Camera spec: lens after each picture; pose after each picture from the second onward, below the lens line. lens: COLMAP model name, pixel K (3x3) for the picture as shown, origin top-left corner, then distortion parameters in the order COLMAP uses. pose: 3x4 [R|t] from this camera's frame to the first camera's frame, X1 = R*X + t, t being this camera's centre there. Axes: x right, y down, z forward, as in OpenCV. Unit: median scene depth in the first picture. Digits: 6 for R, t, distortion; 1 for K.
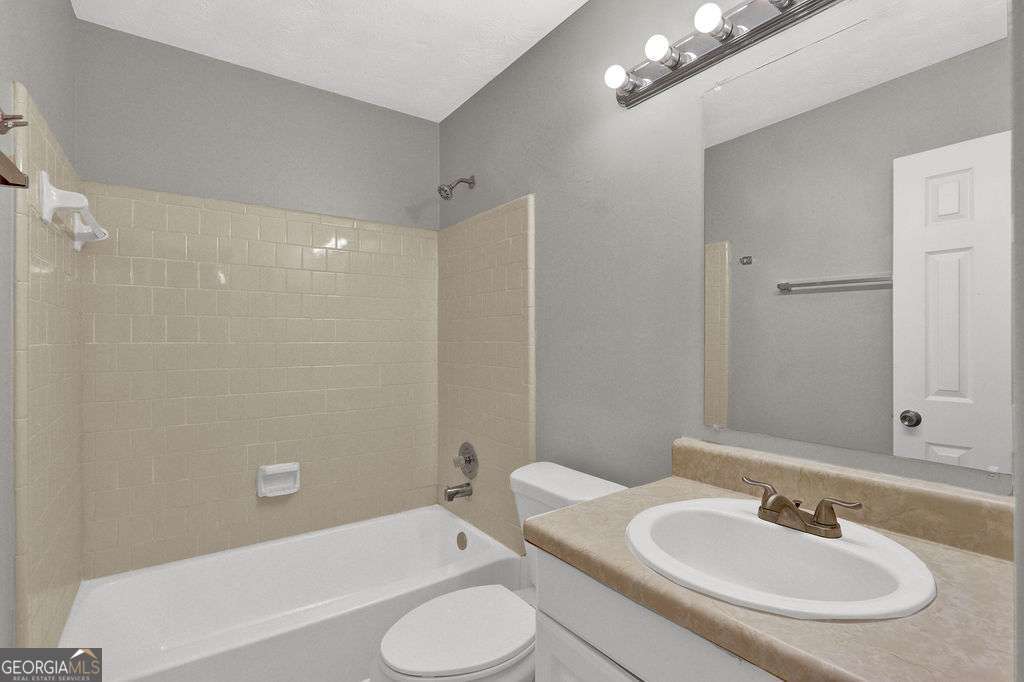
lens RADIAL K [[475.4, 0, 500.7], [0, 475.4, 335.8], [0, 0, 1]] dist [-0.018012, 0.000385]
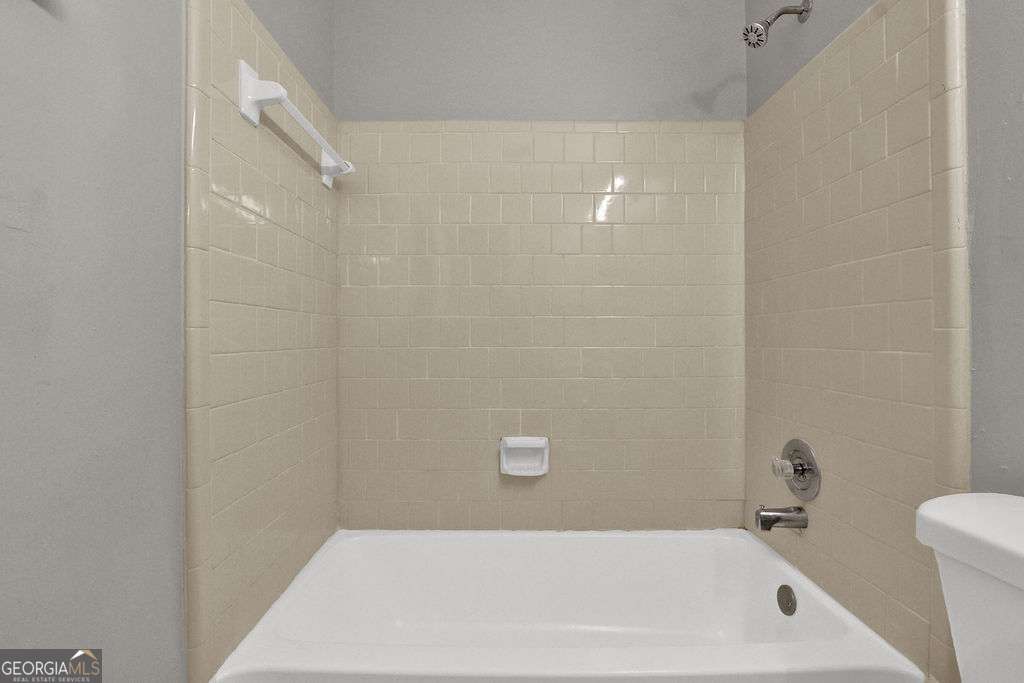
lens RADIAL K [[475.4, 0, 500.7], [0, 475.4, 336.3], [0, 0, 1]] dist [-0.018012, 0.000385]
pose [[0.820634, -0.000590, -0.571454, -0.040427], [0.002022, 0.999996, 0.001871, 0.096638], [0.571450, -0.002691, 0.820632, 0.308959]]
